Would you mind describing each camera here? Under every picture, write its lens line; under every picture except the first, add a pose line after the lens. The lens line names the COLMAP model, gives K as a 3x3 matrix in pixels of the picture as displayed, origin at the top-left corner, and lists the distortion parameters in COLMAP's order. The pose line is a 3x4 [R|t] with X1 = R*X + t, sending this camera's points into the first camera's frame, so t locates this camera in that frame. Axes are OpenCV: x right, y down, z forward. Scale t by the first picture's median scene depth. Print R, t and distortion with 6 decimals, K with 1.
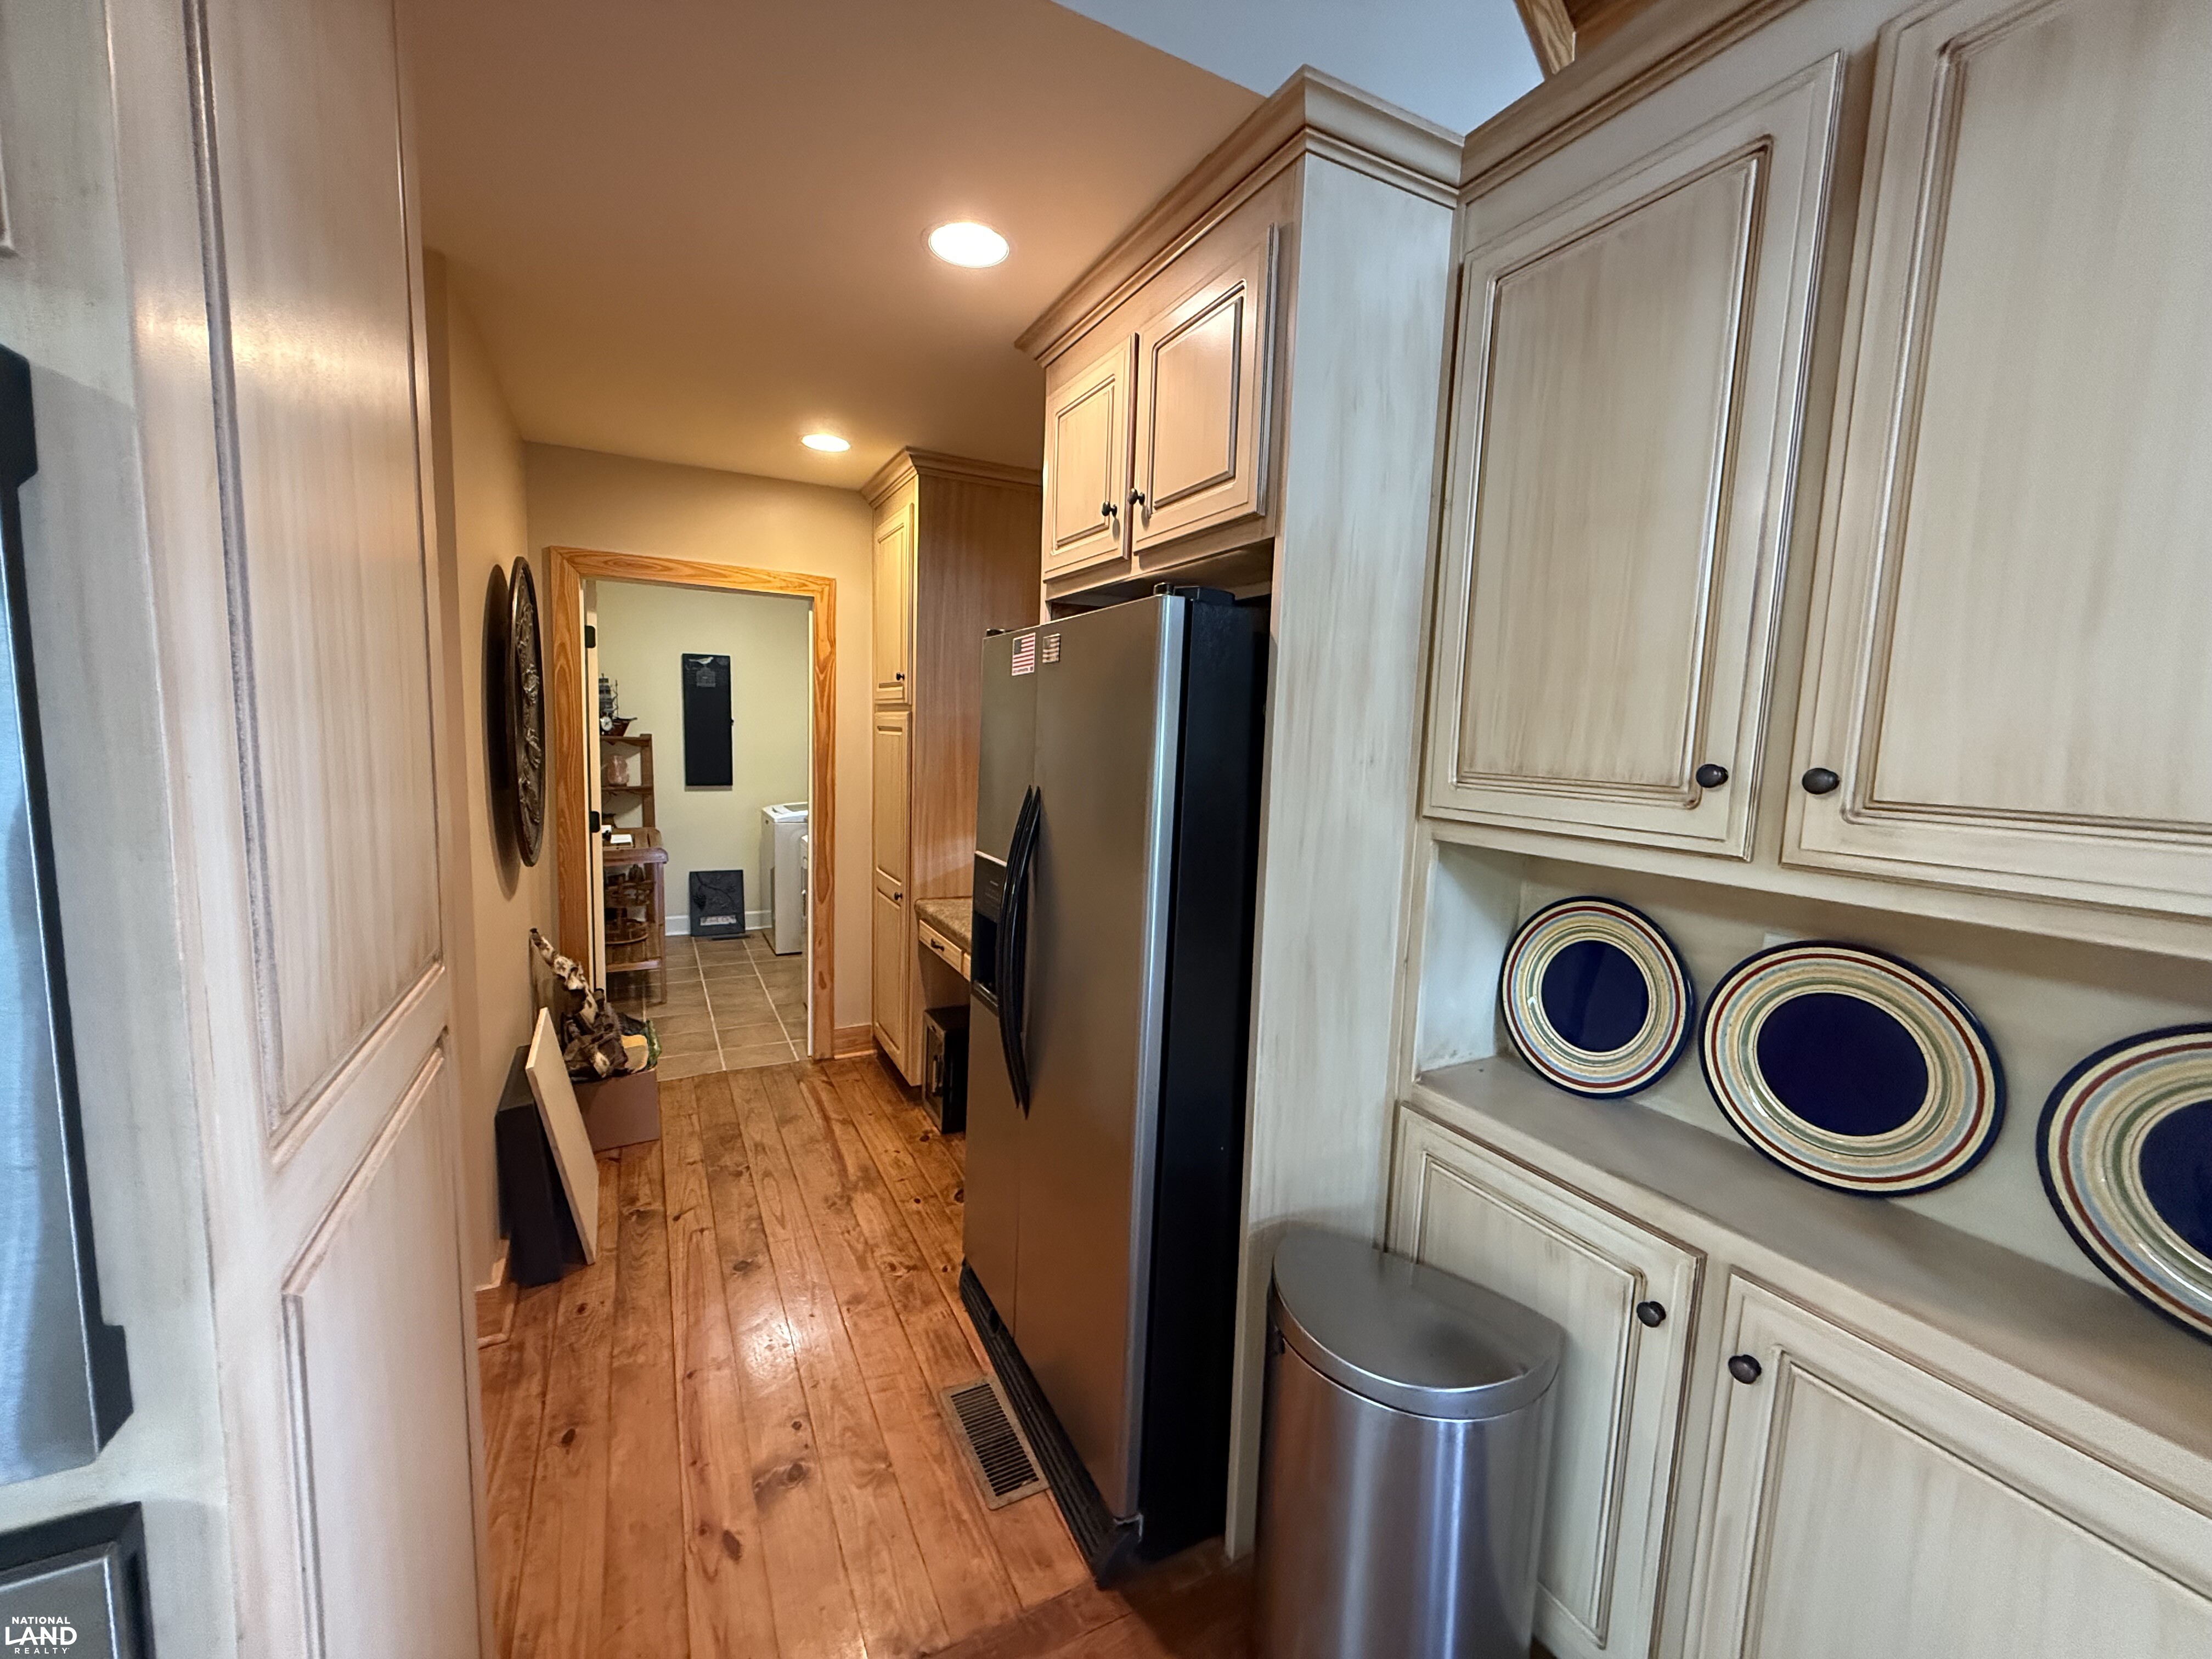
lens RADIAL K [[883.1, 0, 1095.9], [0, 883.1, 828.1], [0, 0, 1]] dist [0.000227, -0.000561]
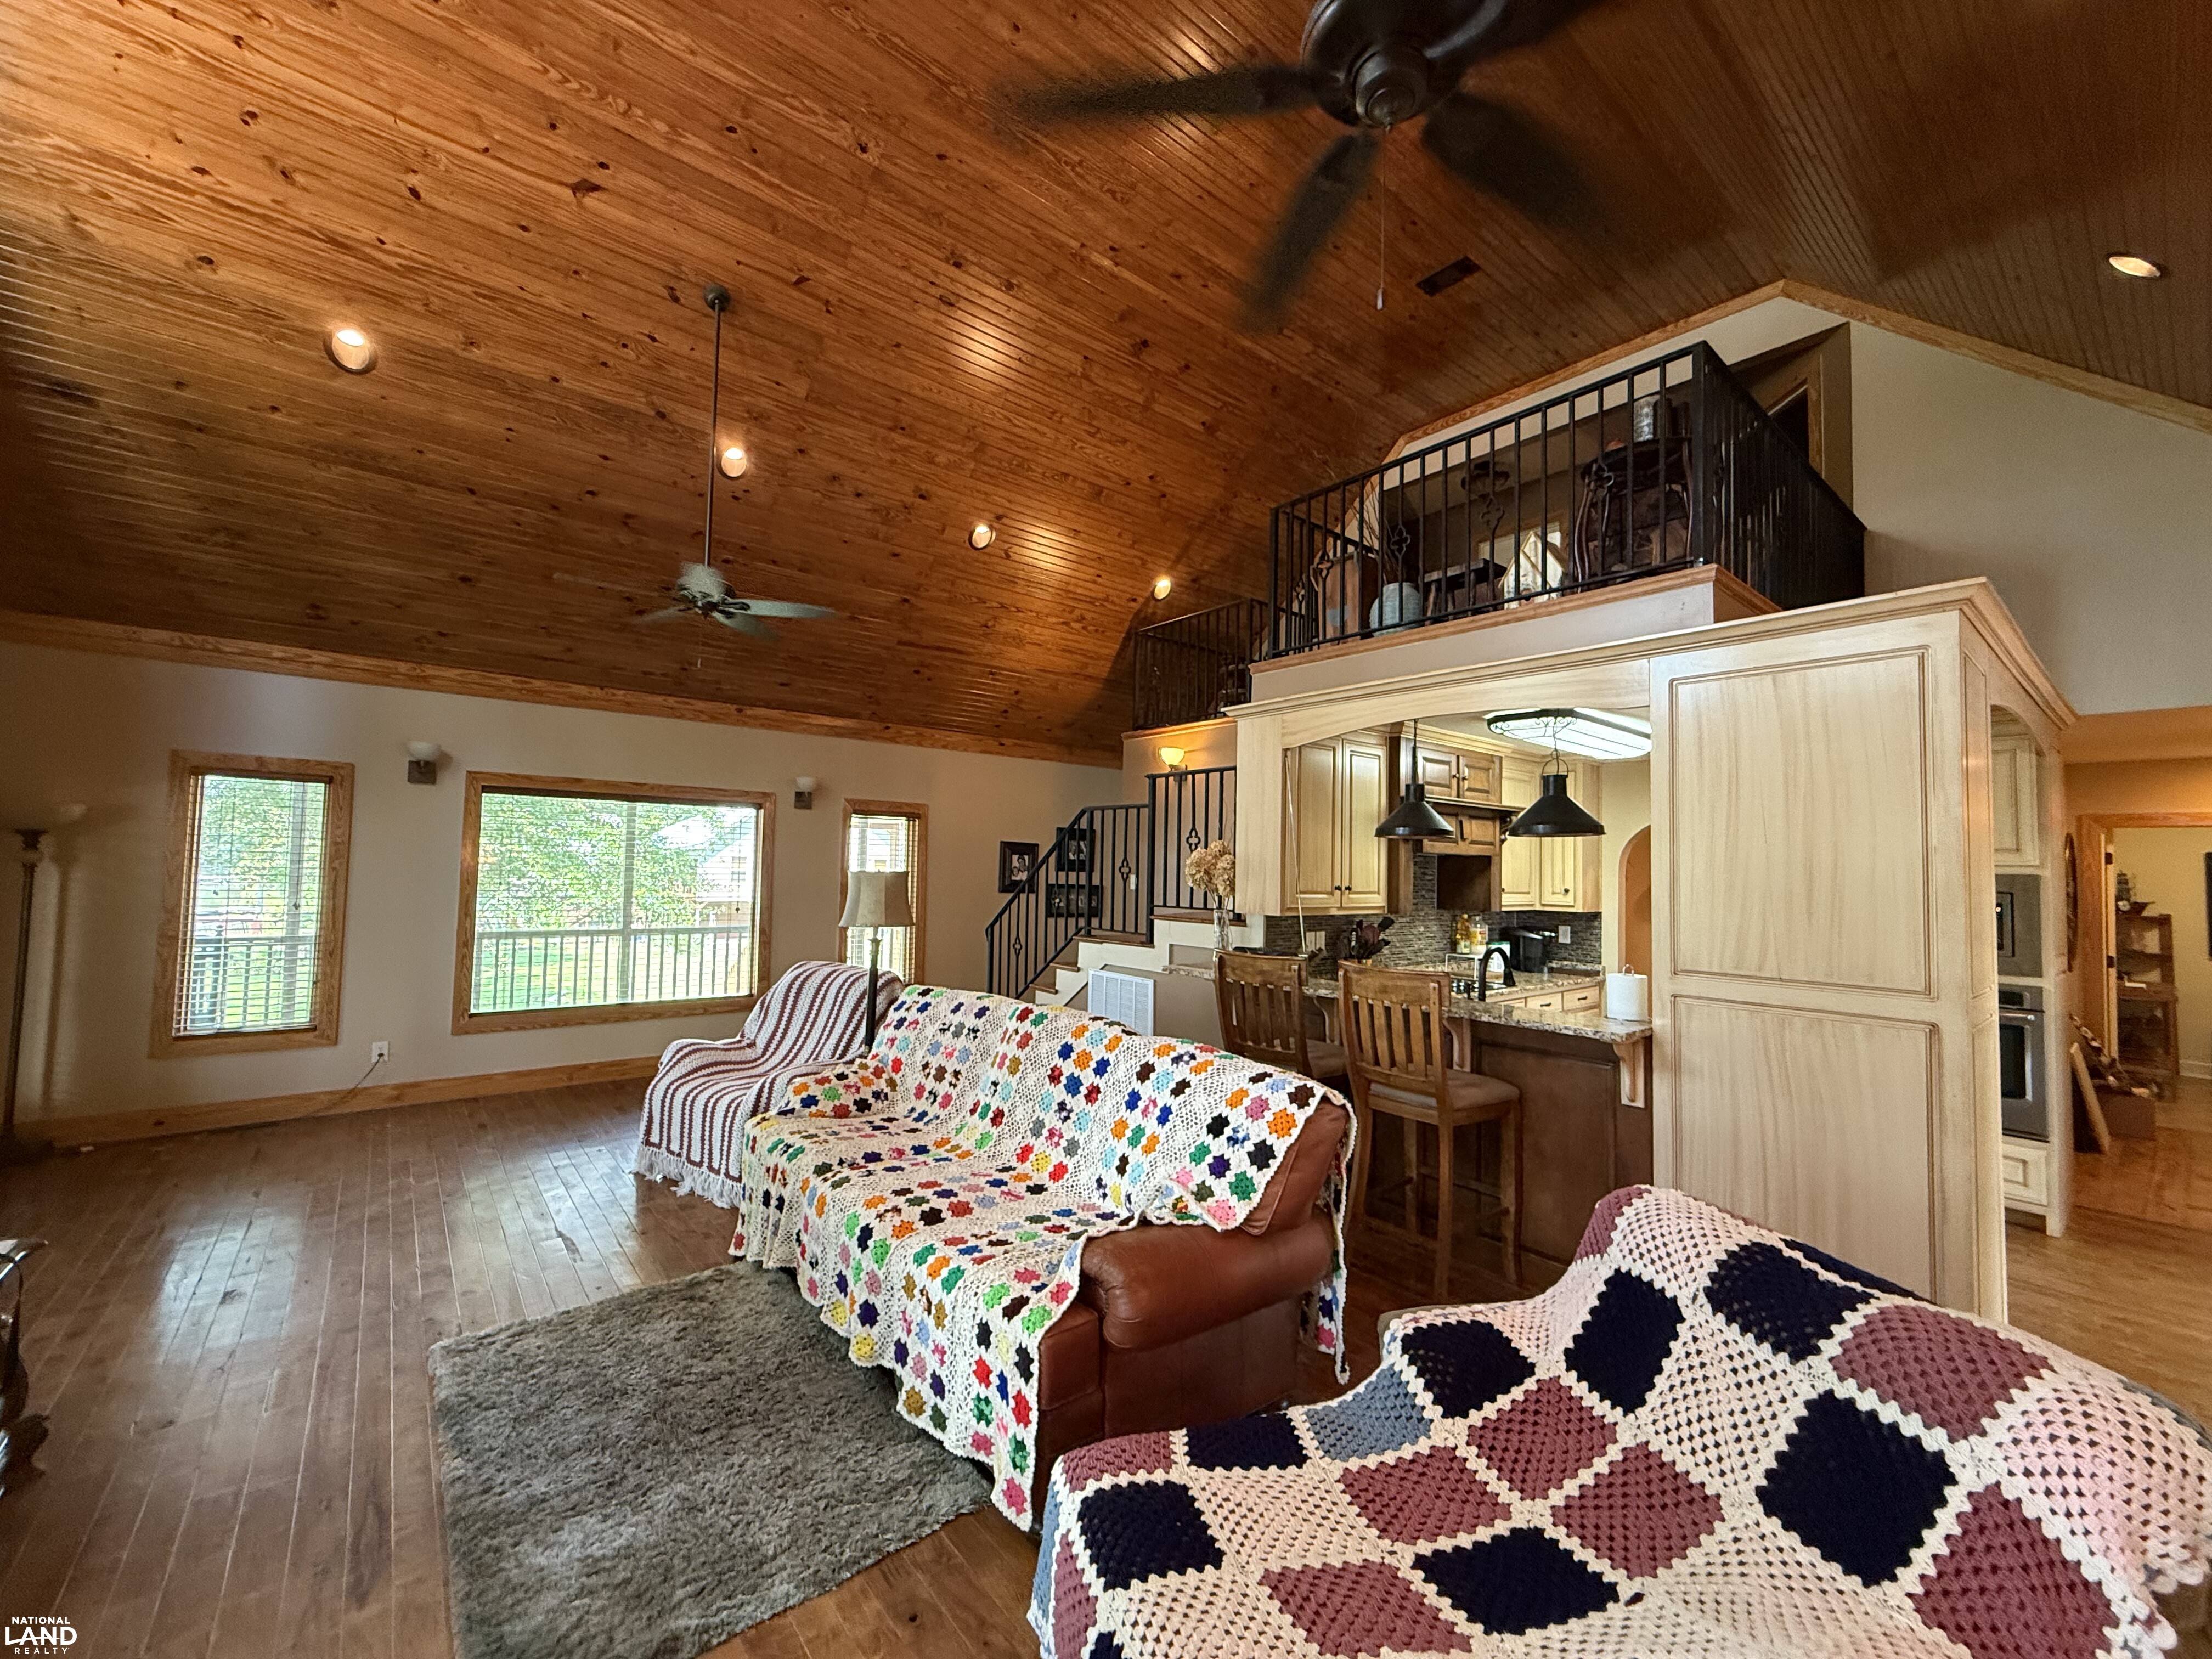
lens RADIAL K [[883.1, 0, 1103.6], [0, 883.1, 827.3], [0, 0, 1]] dist [0.000227, -0.000561]
pose [[0.202143, -0.072946, -0.976636, 0.572729], [-0.126638, 0.986903, -0.099925, 0.119546], [0.971134, 0.143878, 0.190257, -0.991364]]
